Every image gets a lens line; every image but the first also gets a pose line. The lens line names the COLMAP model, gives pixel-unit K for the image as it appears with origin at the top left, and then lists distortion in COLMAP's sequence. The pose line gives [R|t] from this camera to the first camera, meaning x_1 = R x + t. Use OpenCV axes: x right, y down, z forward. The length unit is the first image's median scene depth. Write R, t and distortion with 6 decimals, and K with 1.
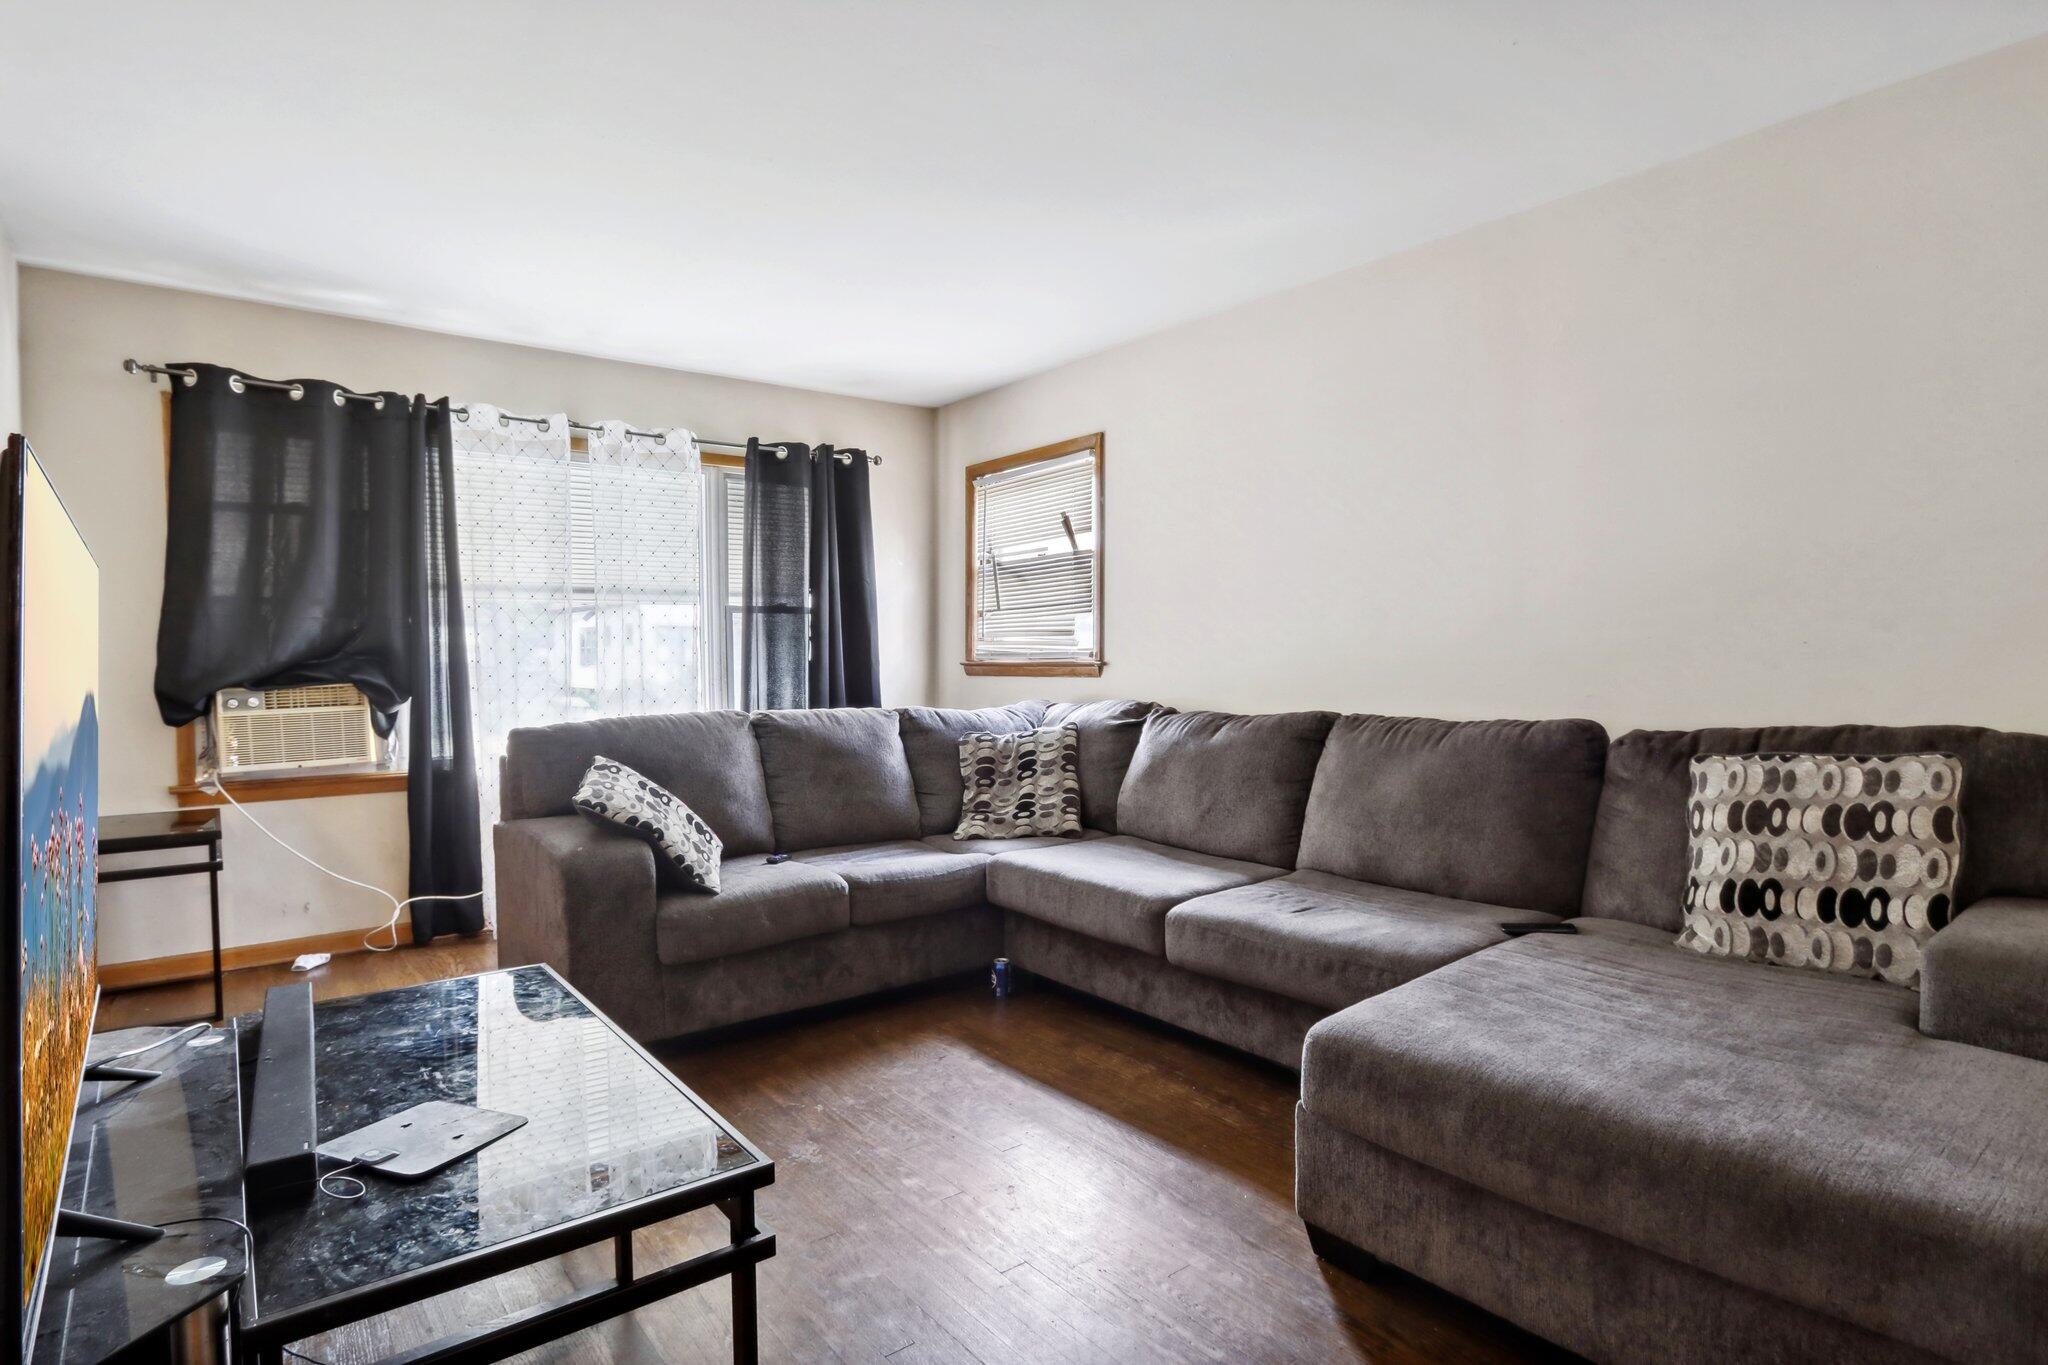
lens RADIAL K [[1070.0, 0, 986.0], [0, 1070.0, 673.7], [0, 0, 1]] dist [-0.003802, 0.000046]
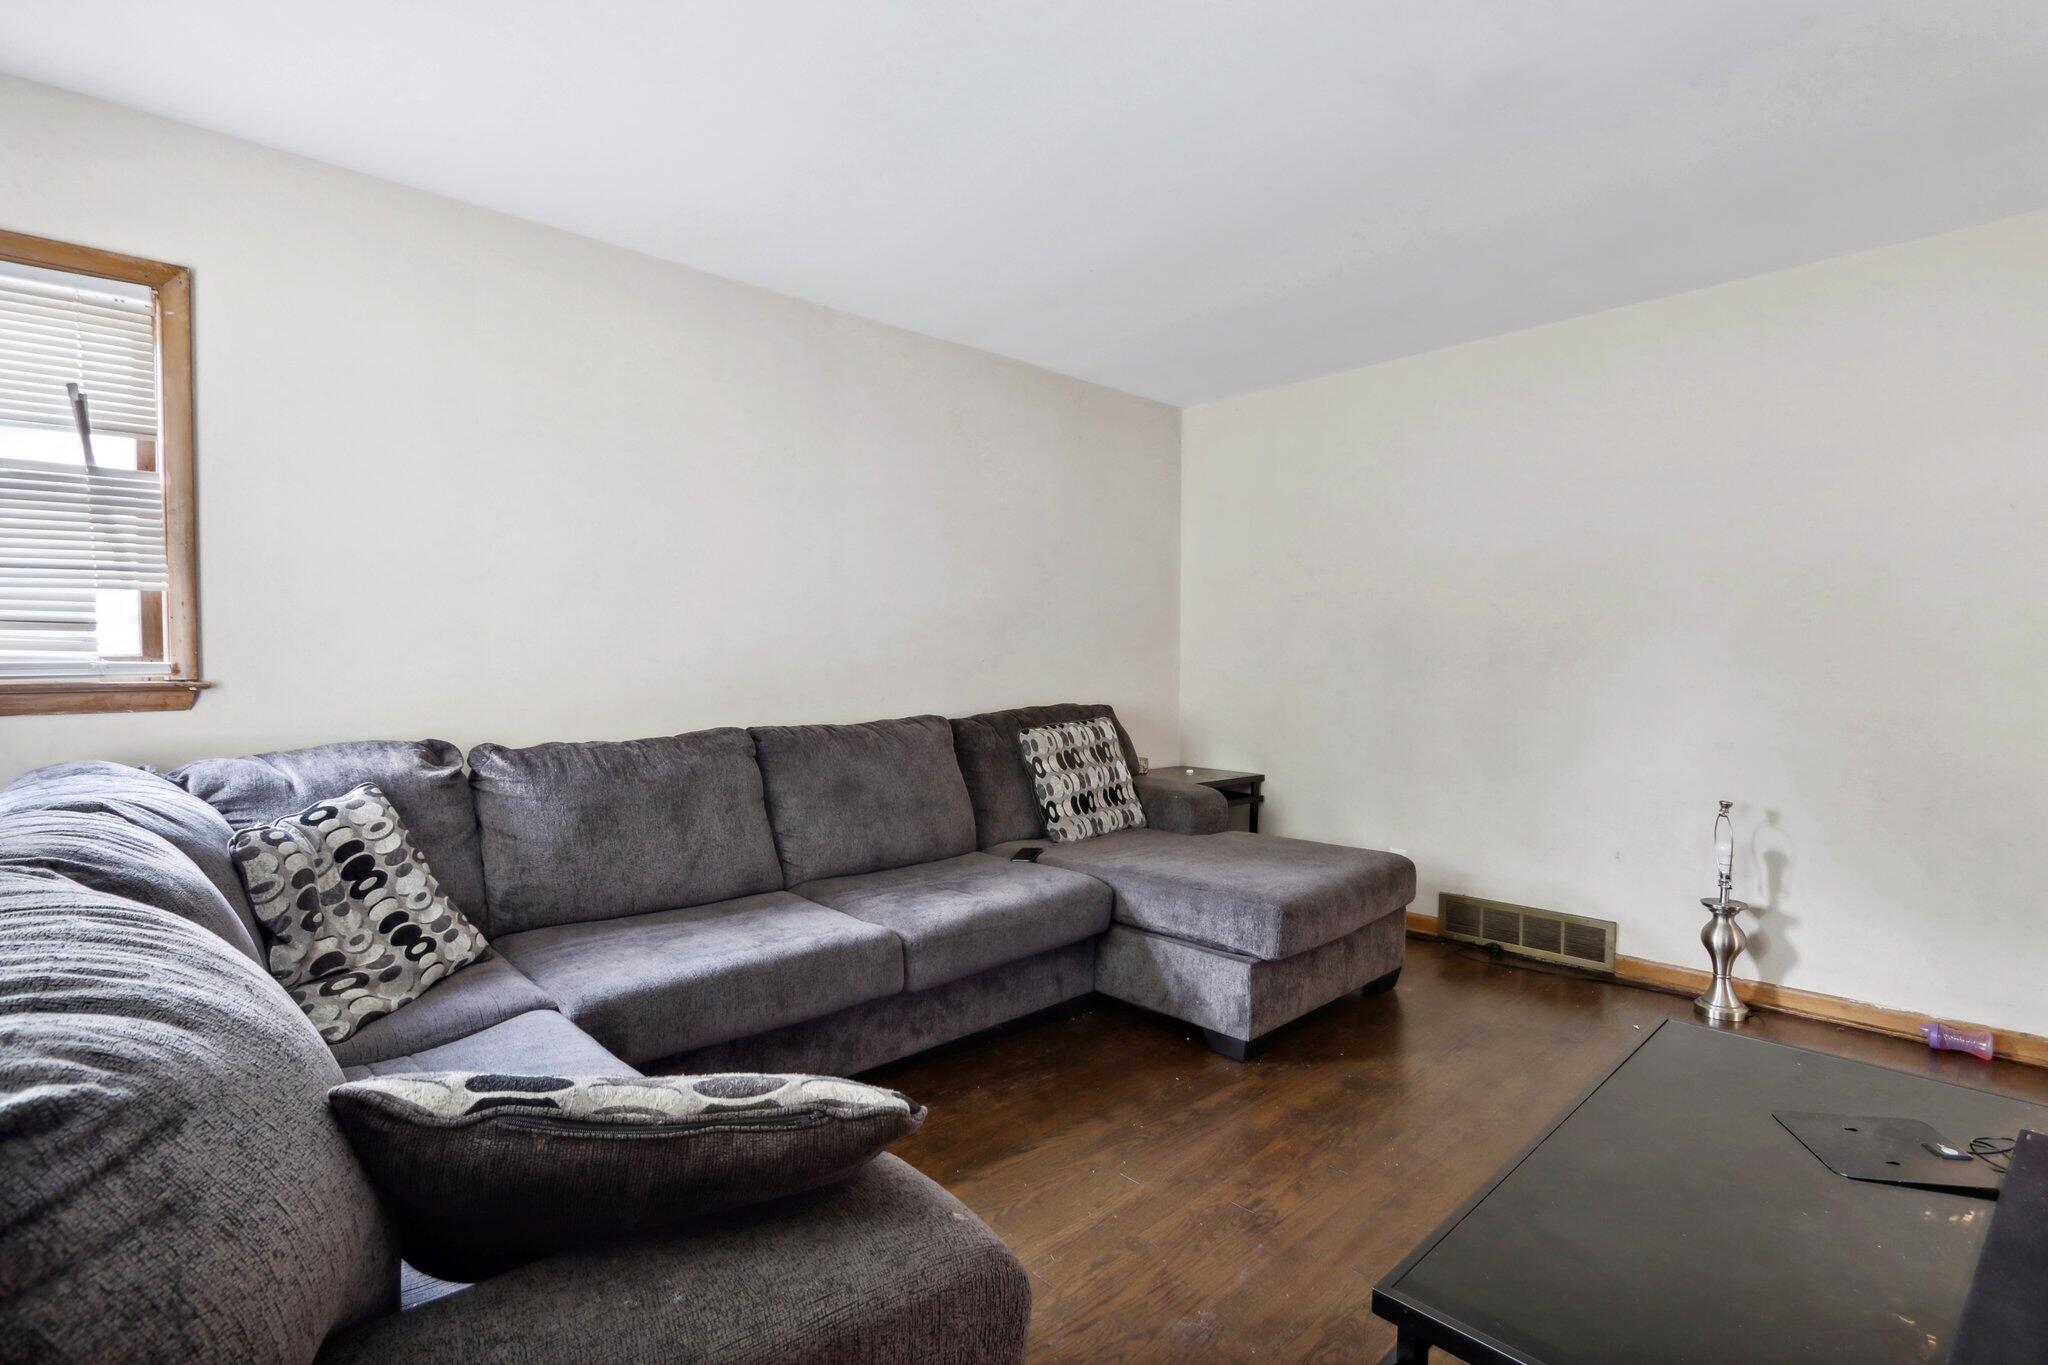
lens RADIAL K [[967.3, 0, 1024.0], [0, 967.3, 682.5], [0, 0, 1]] dist [-0.002151, 0.000162]
pose [[-0.116238, -0.010782, 0.993163, -0.498153], [0.020455, 0.999703, 0.013247, -0.009881], [-0.993011, 0.021855, -0.115983, 0.720223]]
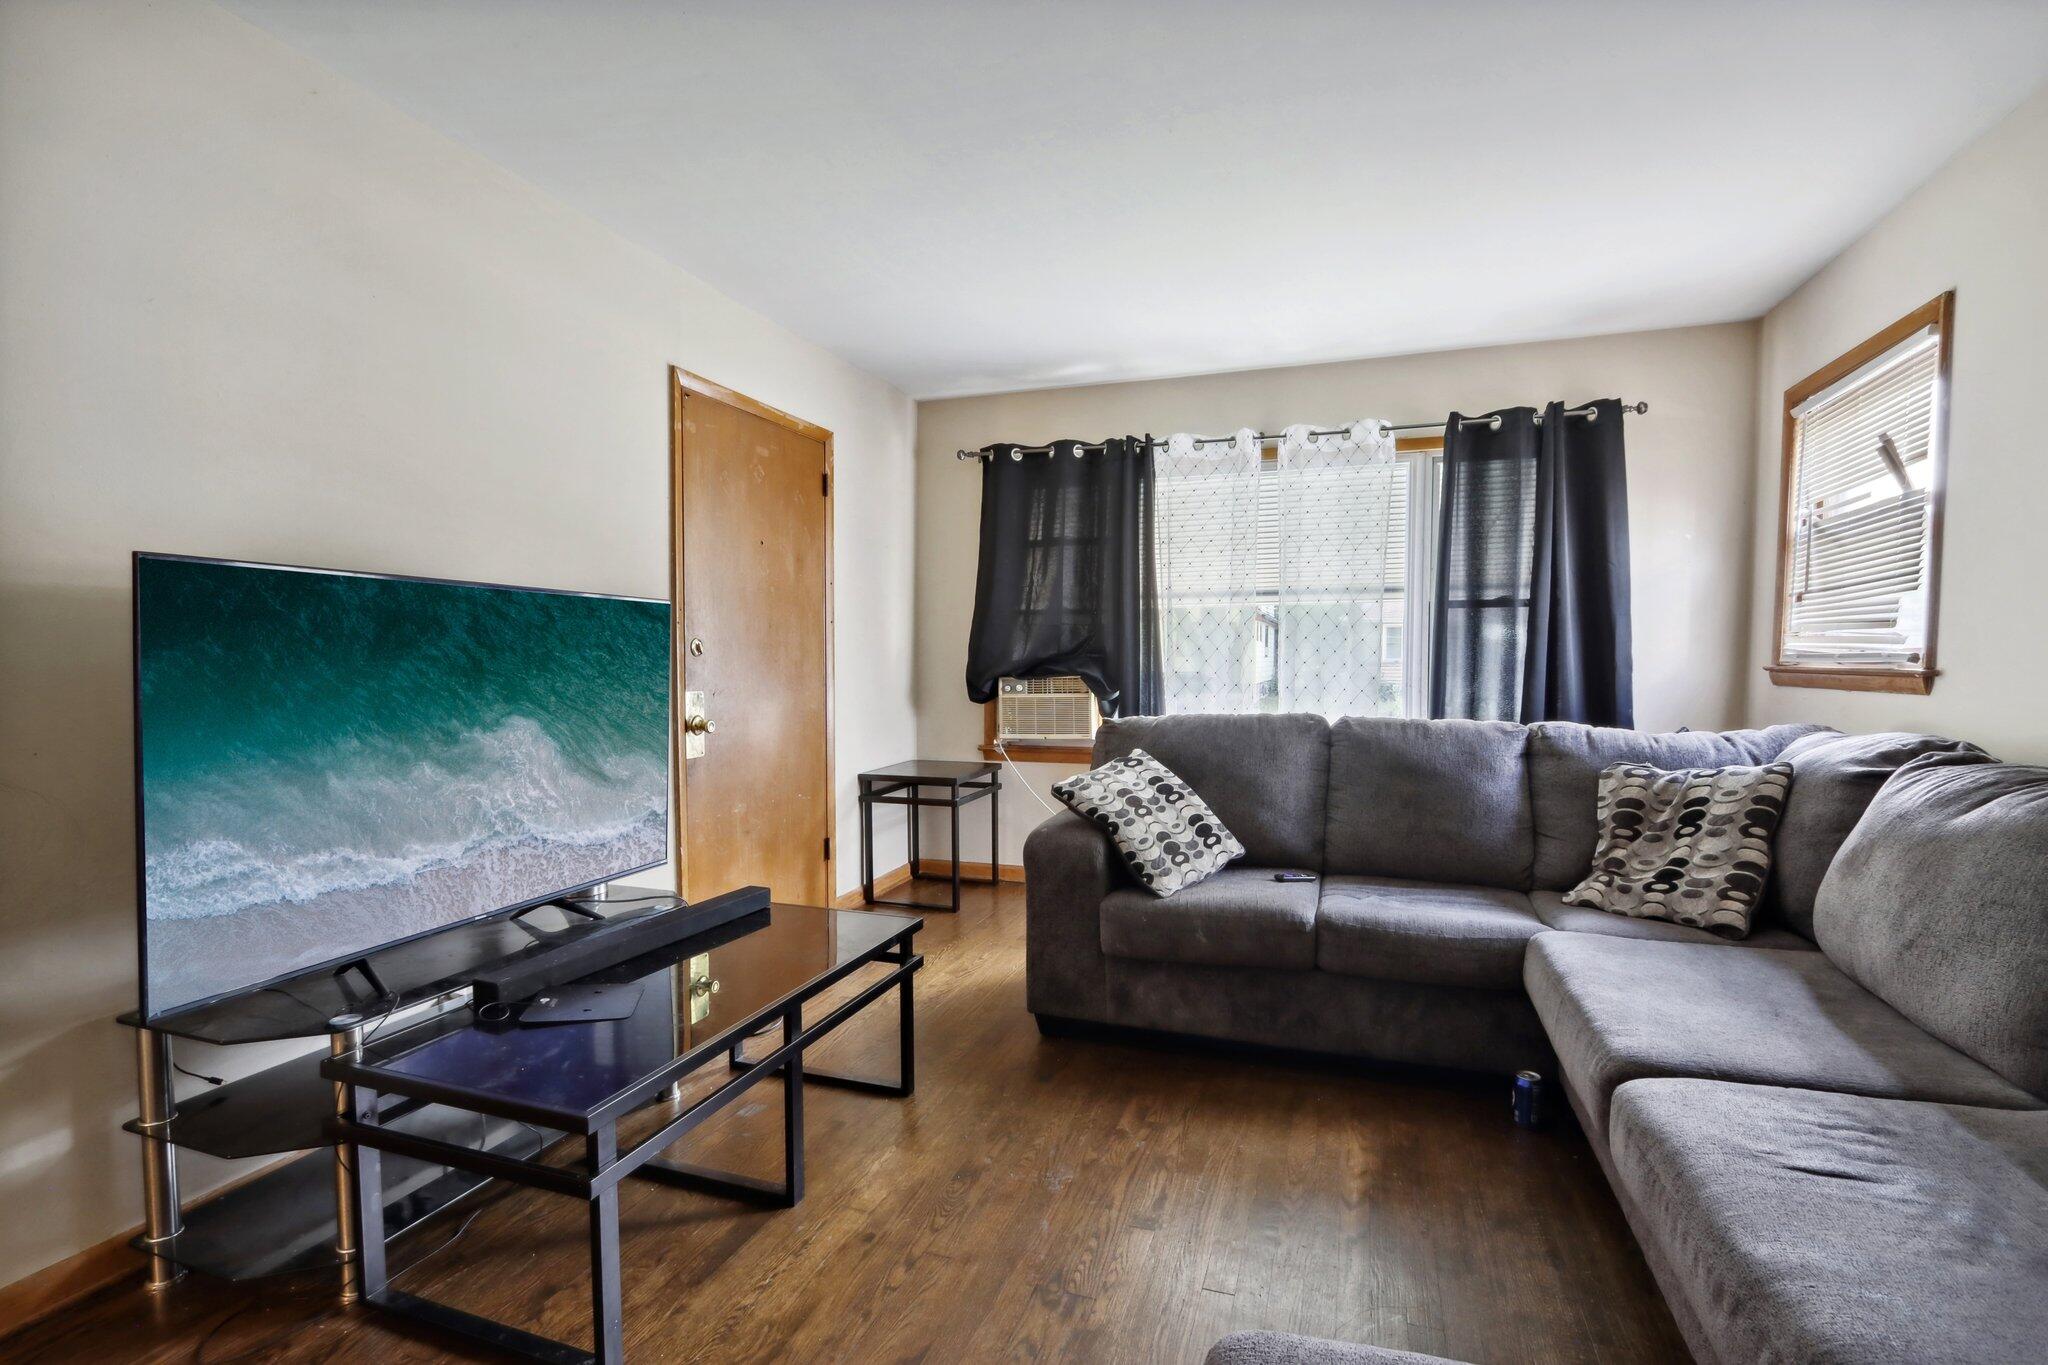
lens RADIAL K [[967.3, 0, 1024.0], [0, 967.3, 682.5], [0, 0, 1]] dist [-0.002151, 0.000162]
pose [[0.558770, 0.030065, -0.828778, 0.313908], [-0.016216, 0.999548, 0.025327, -0.010769], [0.829164, -0.000712, 0.559005, 0.296745]]
